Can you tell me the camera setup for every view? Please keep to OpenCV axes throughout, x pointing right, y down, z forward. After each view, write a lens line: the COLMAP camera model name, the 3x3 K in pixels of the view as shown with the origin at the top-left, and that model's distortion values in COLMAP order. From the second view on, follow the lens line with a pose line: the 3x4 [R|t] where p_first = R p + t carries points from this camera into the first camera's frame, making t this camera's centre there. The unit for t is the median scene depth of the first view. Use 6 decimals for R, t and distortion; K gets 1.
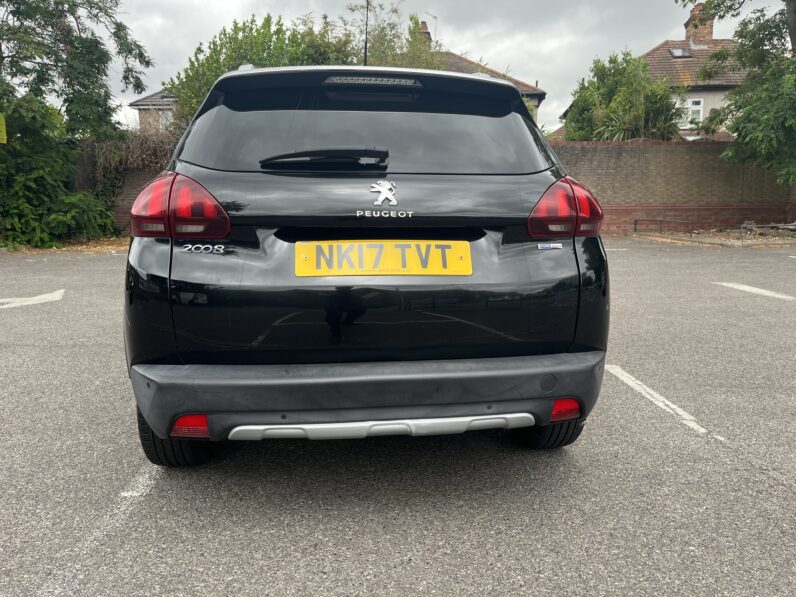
lens RADIAL K [[607.8, 0, 400.7], [0, 607.8, 312.4], [0, 0, 1]] dist [0.069507, -0.100760]
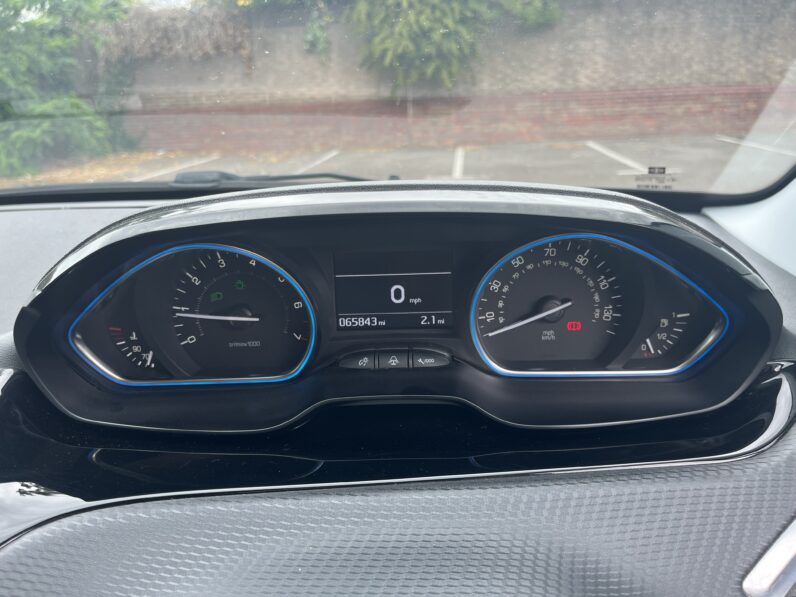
lens RADIAL K [[607.8, 0, 402.0], [0, 607.8, 305.5], [0, 0, 1]] dist [0.069507, -0.100760]
pose [[0.987215, 0.014487, -0.158734, 0.004752], [0.012075, 0.986202, 0.165103, -0.071162], [0.158935, -0.164909, 0.973419, 0.335229]]
